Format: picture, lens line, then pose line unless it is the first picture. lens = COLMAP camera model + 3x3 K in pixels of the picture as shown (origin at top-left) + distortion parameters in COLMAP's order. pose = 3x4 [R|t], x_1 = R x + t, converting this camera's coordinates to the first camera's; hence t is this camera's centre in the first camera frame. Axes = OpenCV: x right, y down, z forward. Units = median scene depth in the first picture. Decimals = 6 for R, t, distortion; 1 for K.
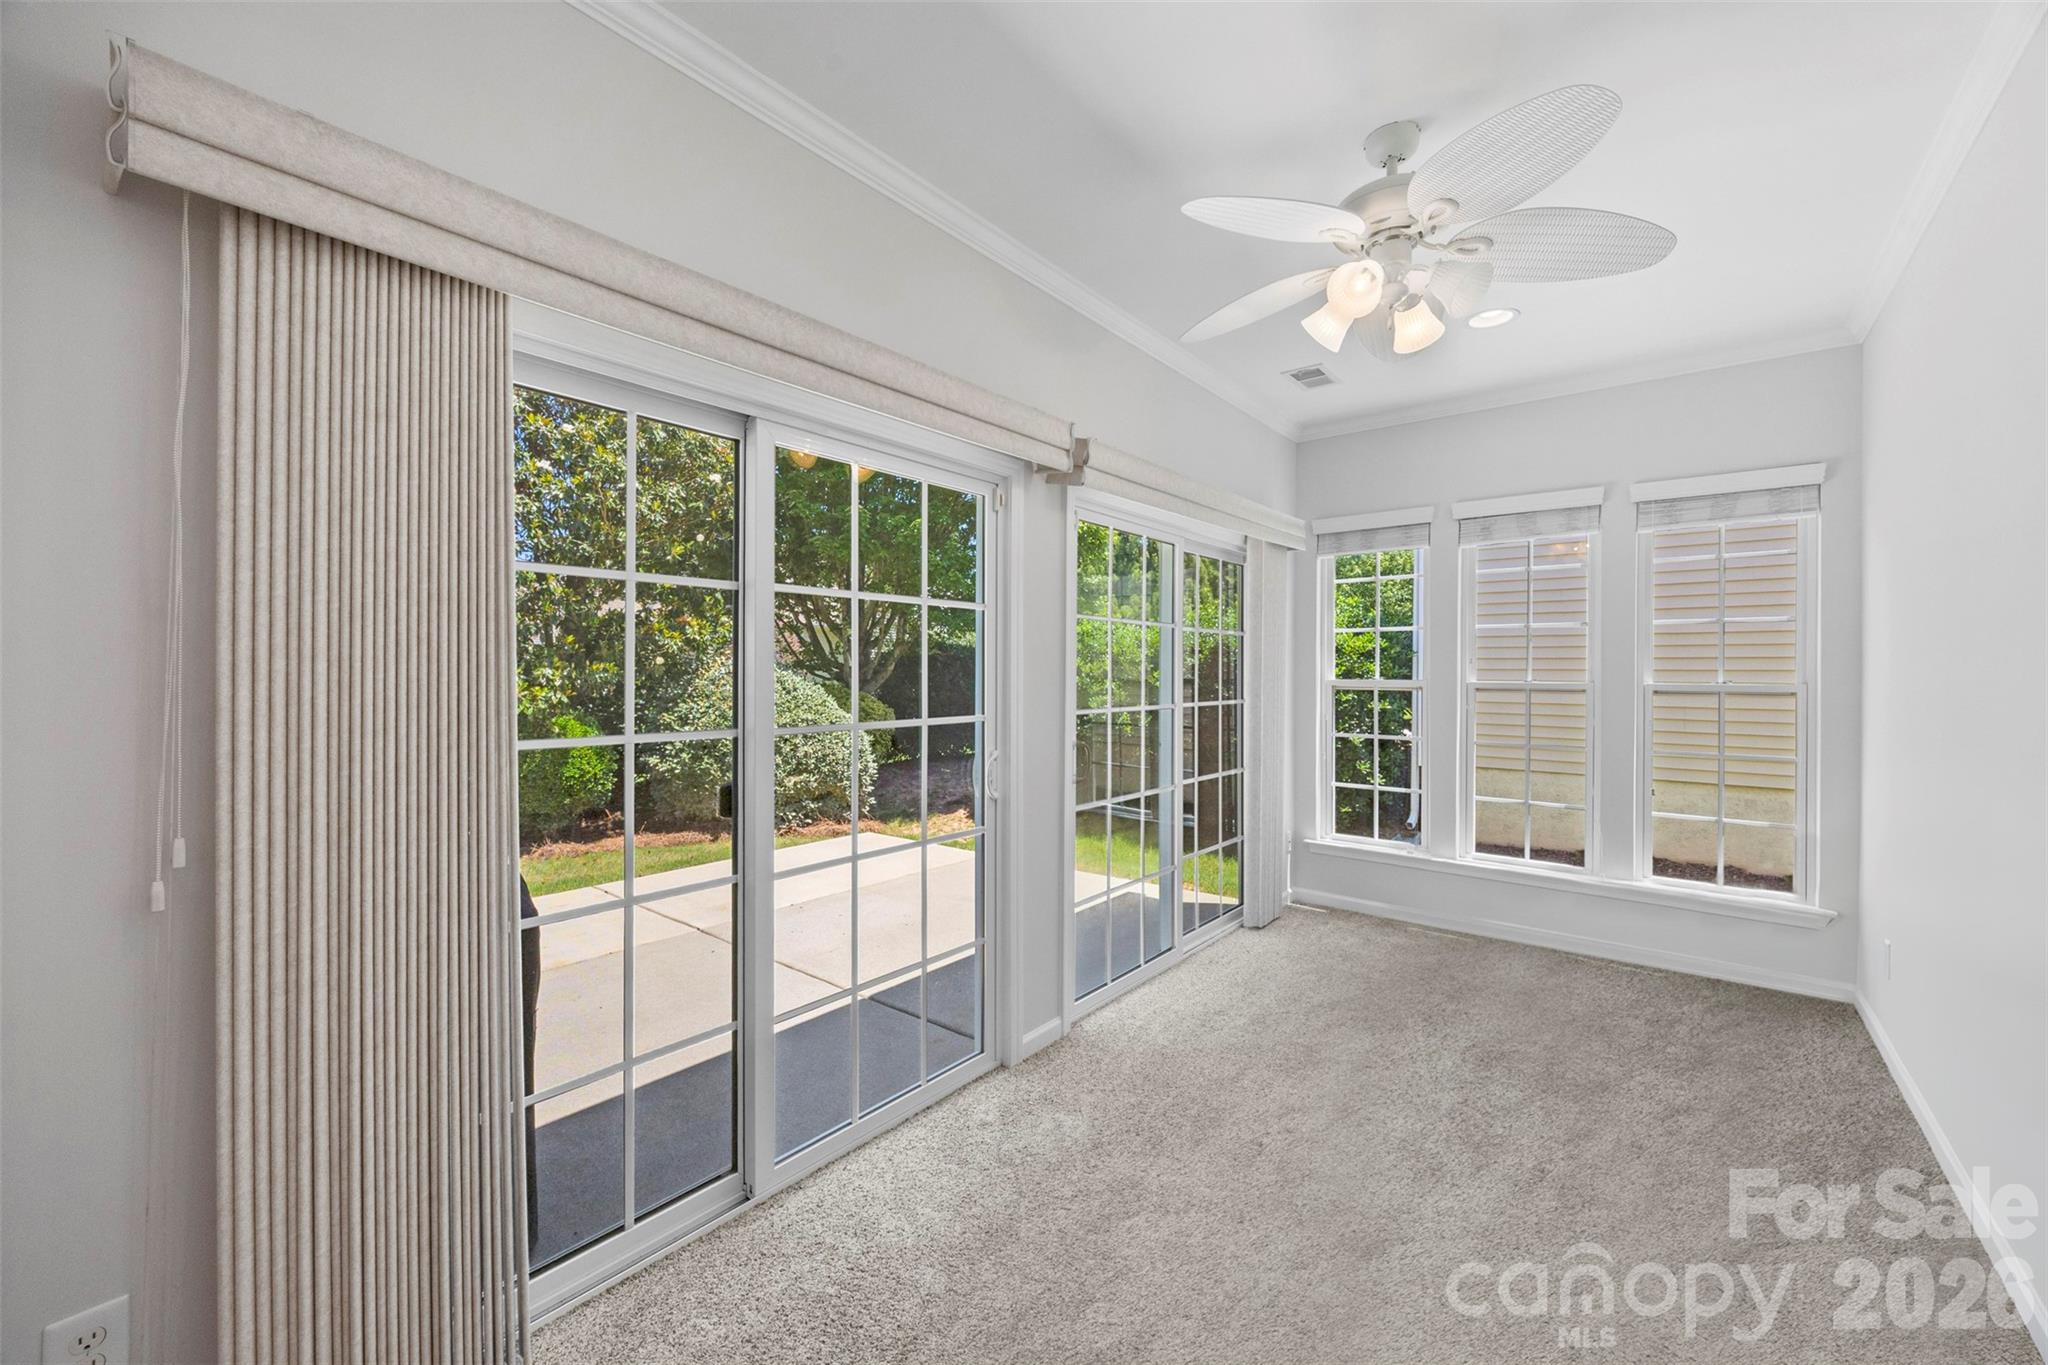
lens RADIAL K [[796.1, 0, 1042.7], [0, 796.1, 684.0], [0, 0, 1]] dist [-0.001944, 0.000271]
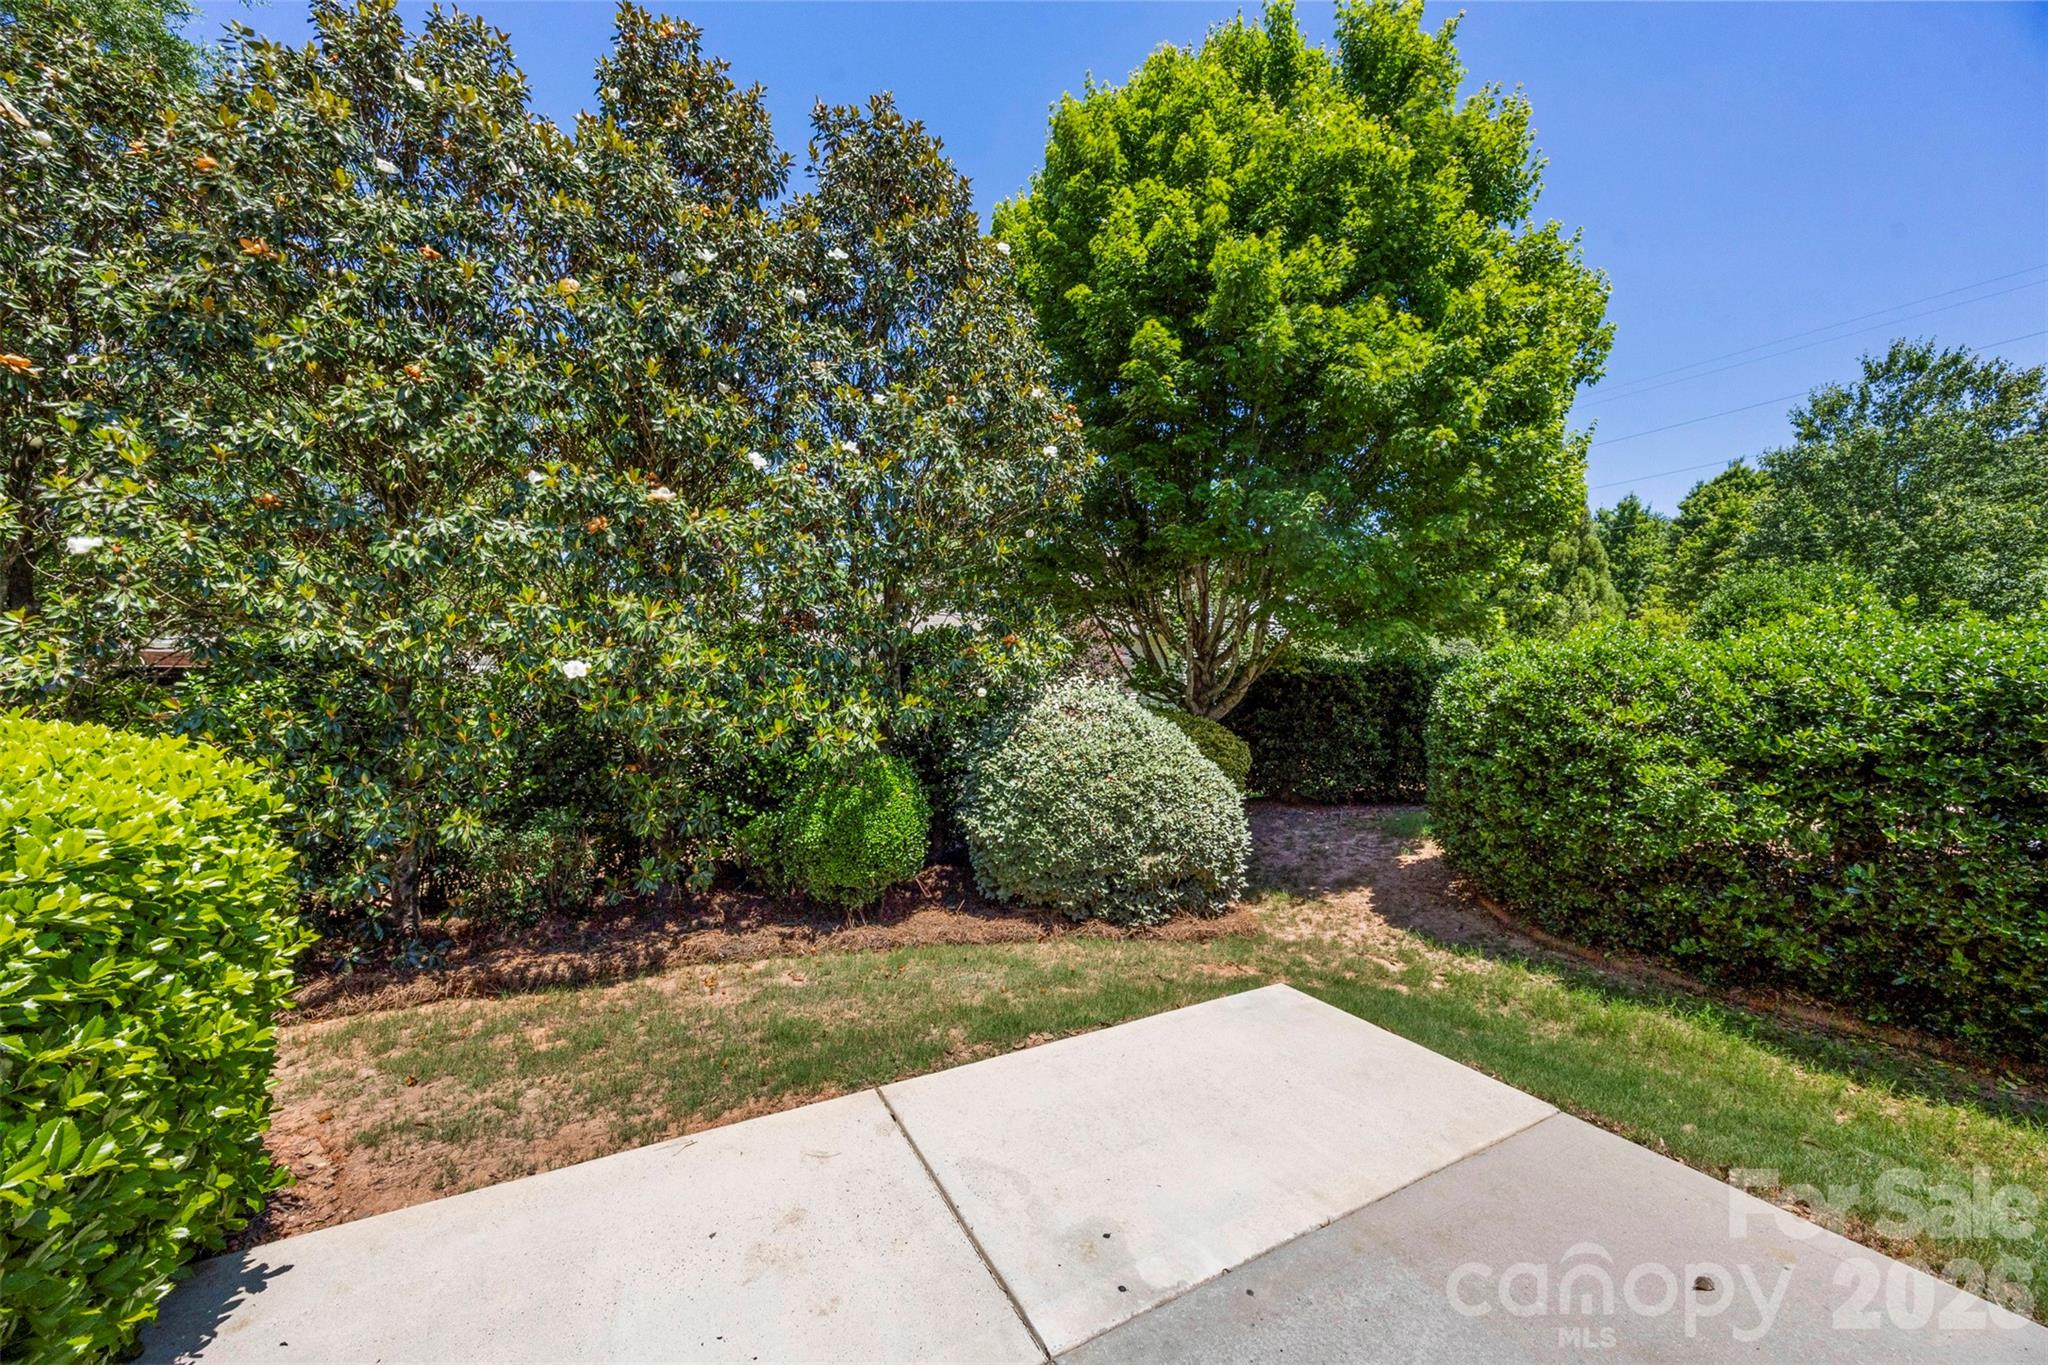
lens RADIAL K [[796.1, 0, 1025.1], [0, 796.1, 682.8], [0, 0, 1]] dist [-0.001944, 0.000271]
pose [[0.925391, 0.010870, -0.378858, -0.144380], [-0.010665, 0.999940, 0.002638, -0.041195], [0.378863, 0.001599, 0.925451, 0.290004]]
